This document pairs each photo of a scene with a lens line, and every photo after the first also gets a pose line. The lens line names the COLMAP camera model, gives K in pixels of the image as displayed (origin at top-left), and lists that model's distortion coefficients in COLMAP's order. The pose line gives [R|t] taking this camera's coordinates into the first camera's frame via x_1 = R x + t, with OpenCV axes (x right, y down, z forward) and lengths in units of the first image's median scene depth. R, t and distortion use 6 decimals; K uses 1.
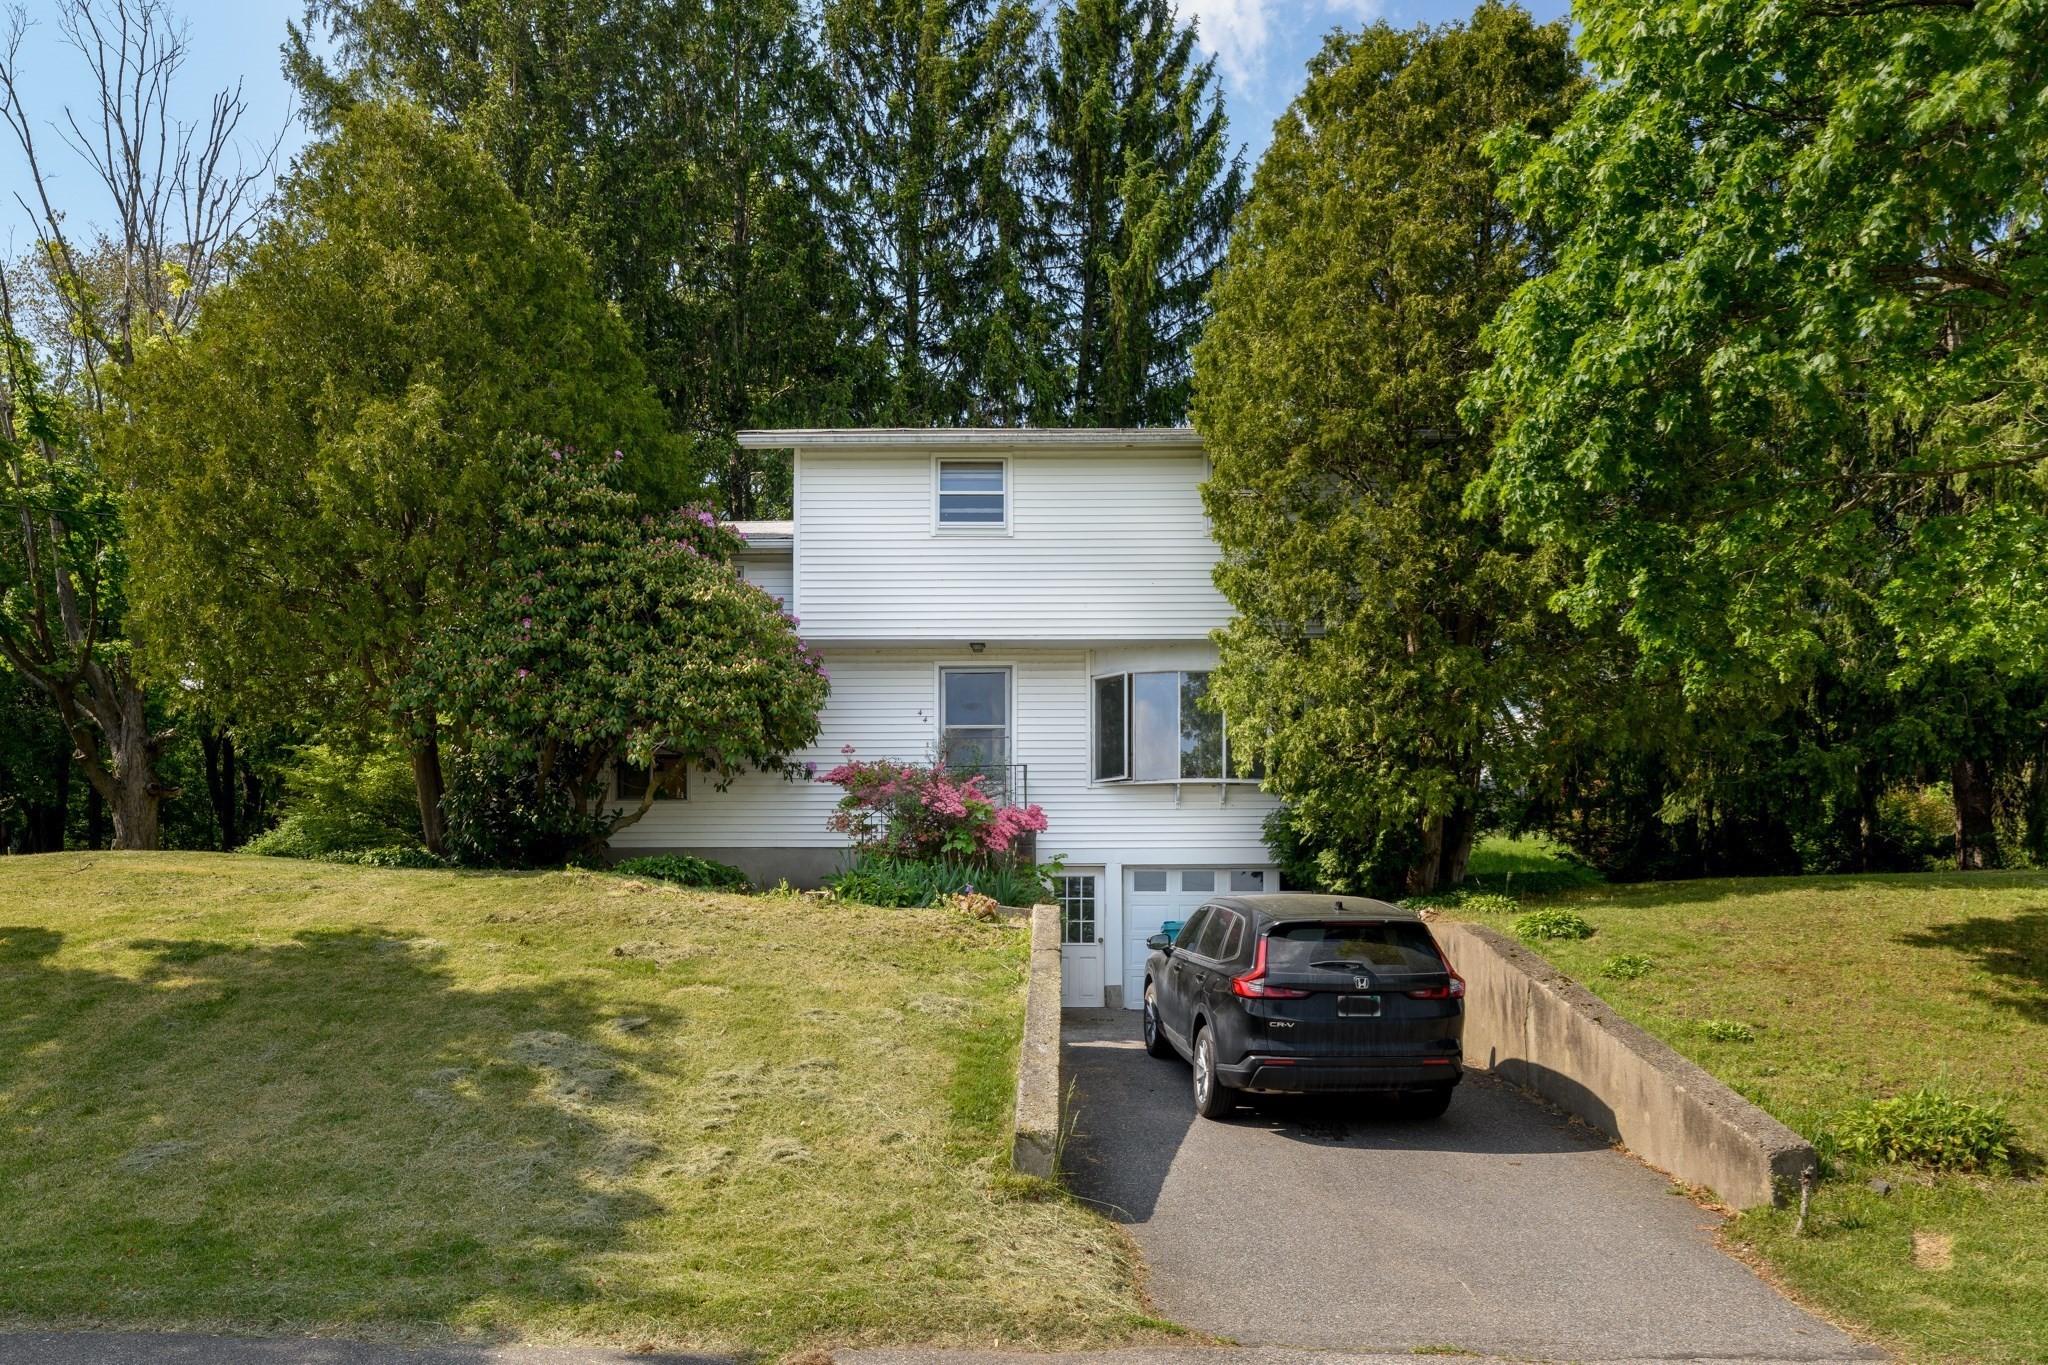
lens RADIAL K [[1524.1, 0, 1024.0], [0, 1524.1, 682.5], [0, 0, 1]] dist [0.000028, -0.000807]
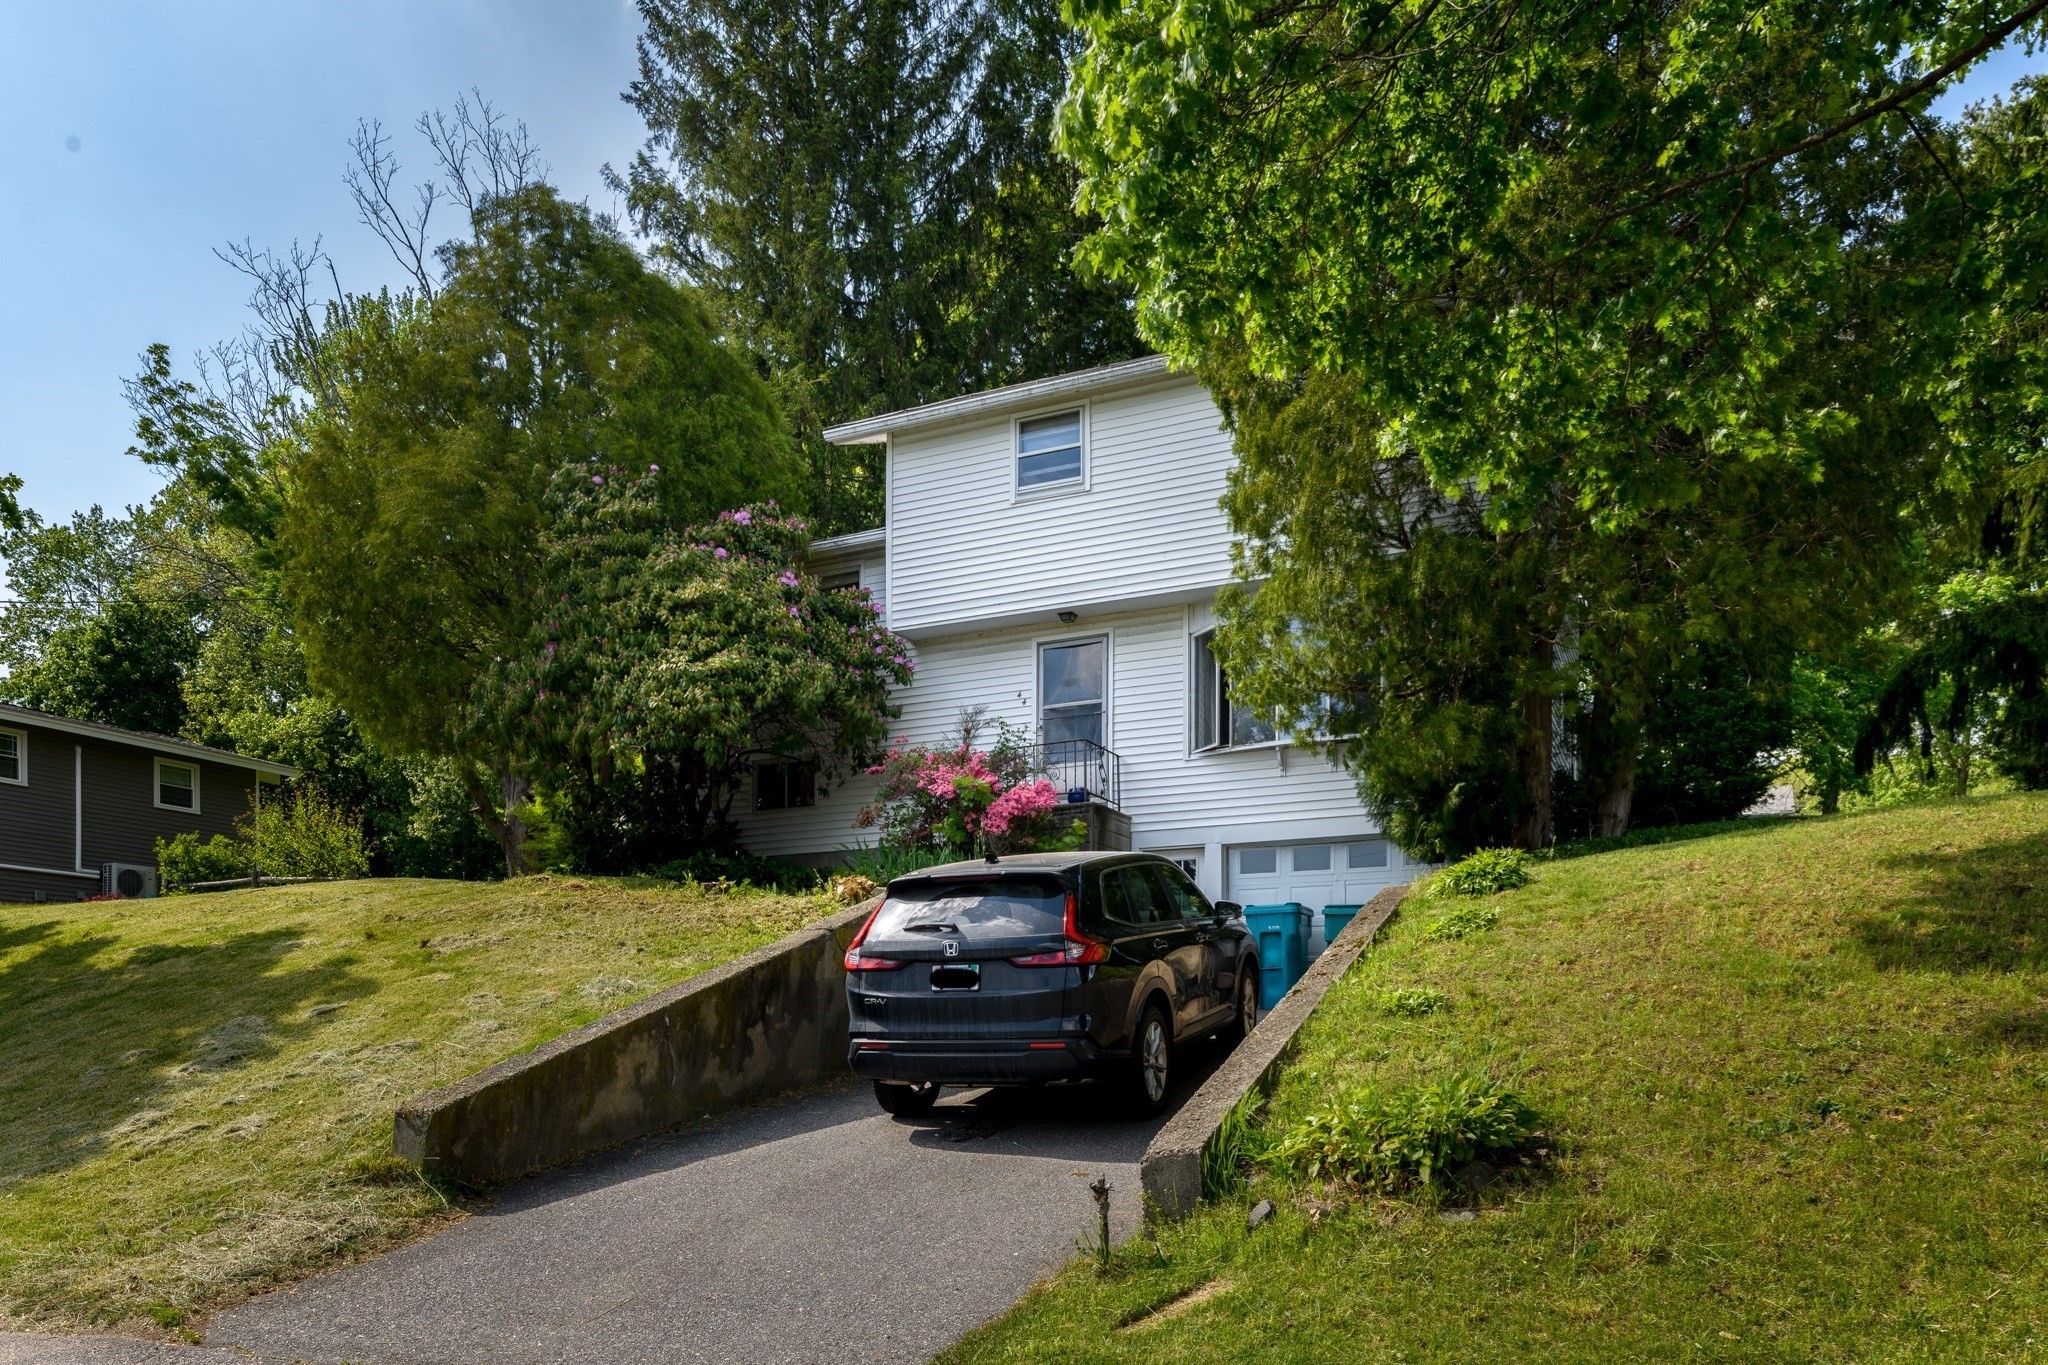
lens RADIAL K [[1524.1, 0, 1024.0], [0, 1524.1, 682.5], [0, 0, 1]] dist [0.000028, -0.000807]
pose [[0.902821, -0.107958, -0.416245, 0.326337], [0.098425, 0.994155, -0.044365, 0.054531], [0.418602, -0.000915, 0.908169, 0.166316]]
